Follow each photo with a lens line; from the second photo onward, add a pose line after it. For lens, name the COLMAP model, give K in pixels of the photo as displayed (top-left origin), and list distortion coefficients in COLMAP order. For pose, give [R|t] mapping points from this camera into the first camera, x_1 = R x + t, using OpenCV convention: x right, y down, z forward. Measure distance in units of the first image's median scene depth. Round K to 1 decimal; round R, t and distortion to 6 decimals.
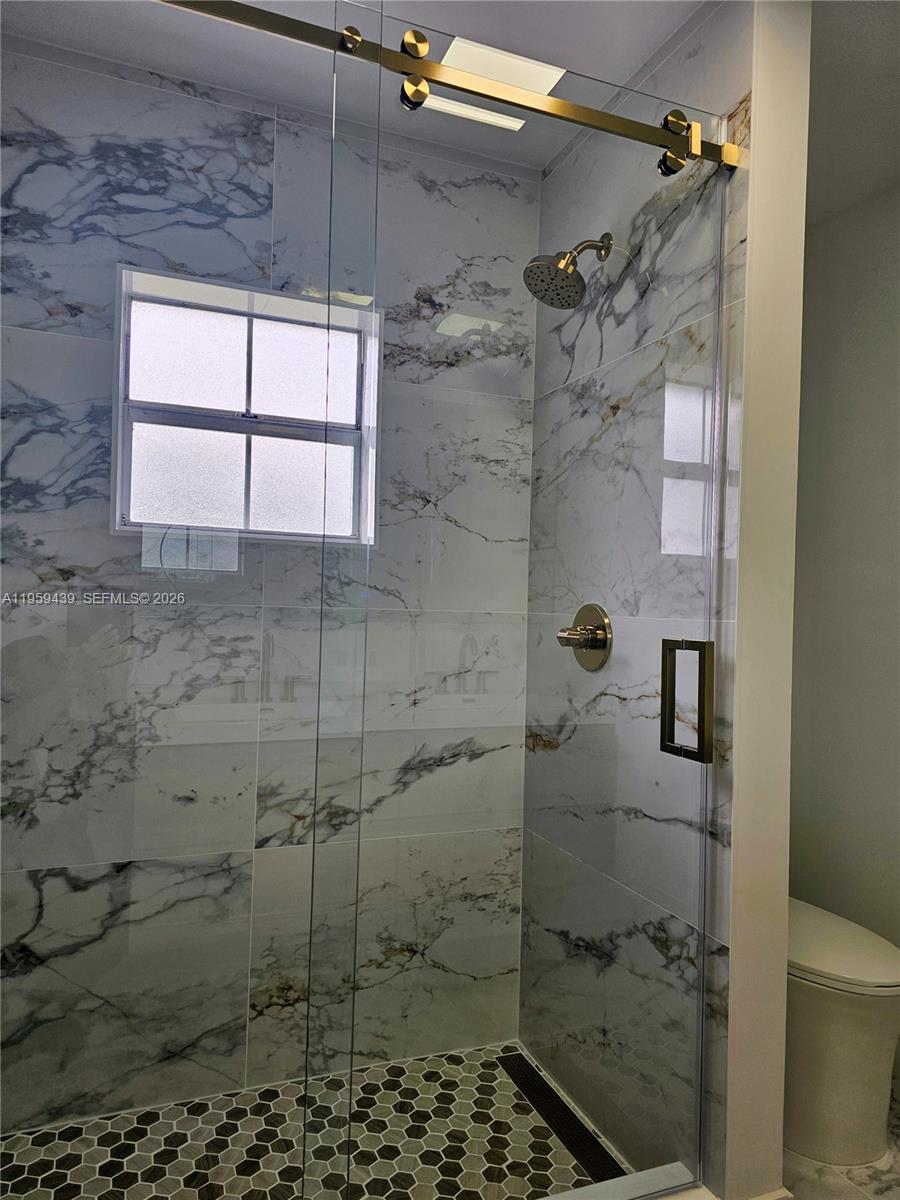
lens RADIAL K [[818.8, 0, 448.0], [0, 818.8, 601.8], [0, 0, 1]] dist [0.069998, -0.059701]
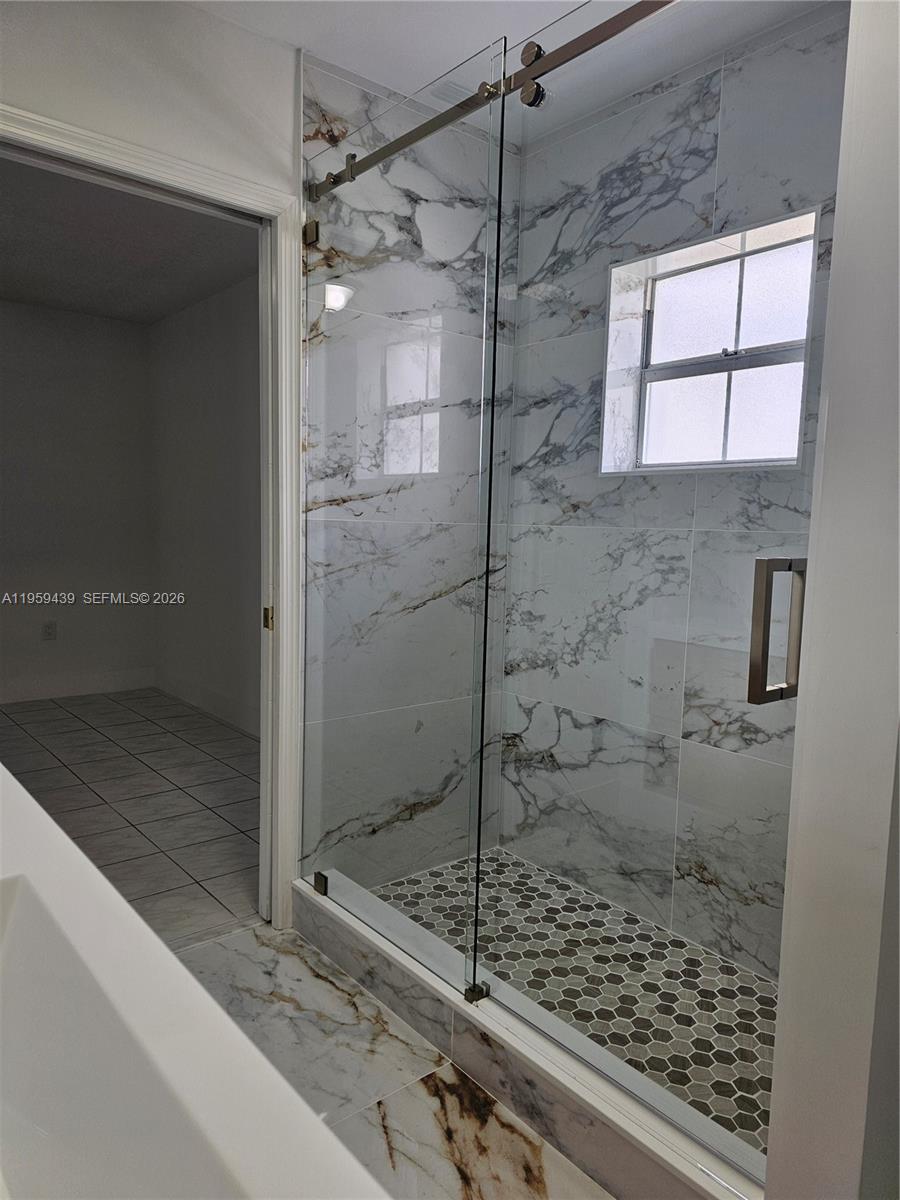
lens RADIAL K [[817.1, 0, 451.7], [0, 817.1, 609.4], [0, 0, 1]] dist [0.090503, -0.085441]
pose [[0.305596, 0.083387, -0.948503, 0.782954], [-0.014342, 0.996448, 0.082981, 0.026242], [0.952053, -0.011756, 0.305706, 0.347581]]
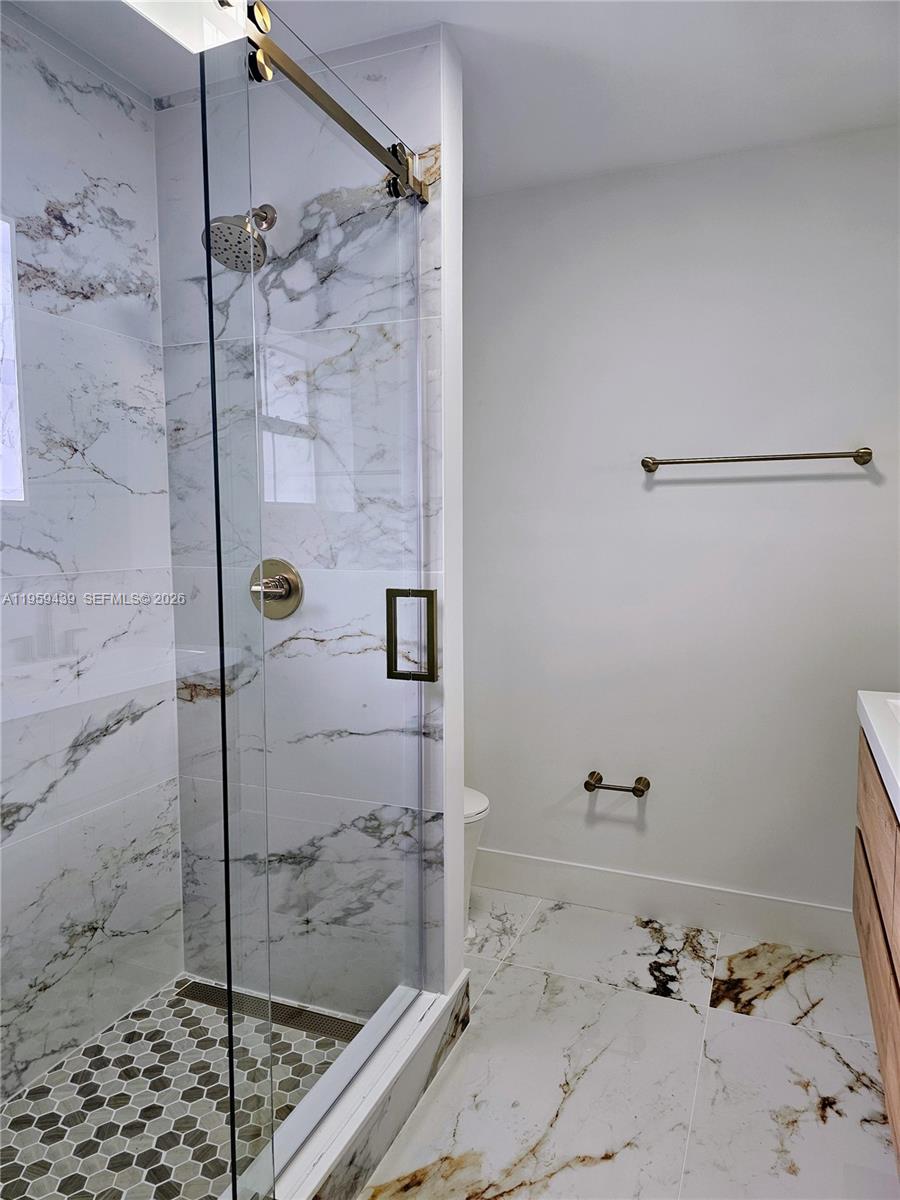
lens RADIAL K [[818.8, 0, 448.0], [0, 818.8, 601.8], [0, 0, 1]] dist [0.069998, -0.059701]
pose [[0.691745, -0.097425, 0.715540, -0.454152], [0.019365, 0.993004, 0.116482, -0.062871], [-0.721882, -0.066720, 0.688792, 0.076234]]
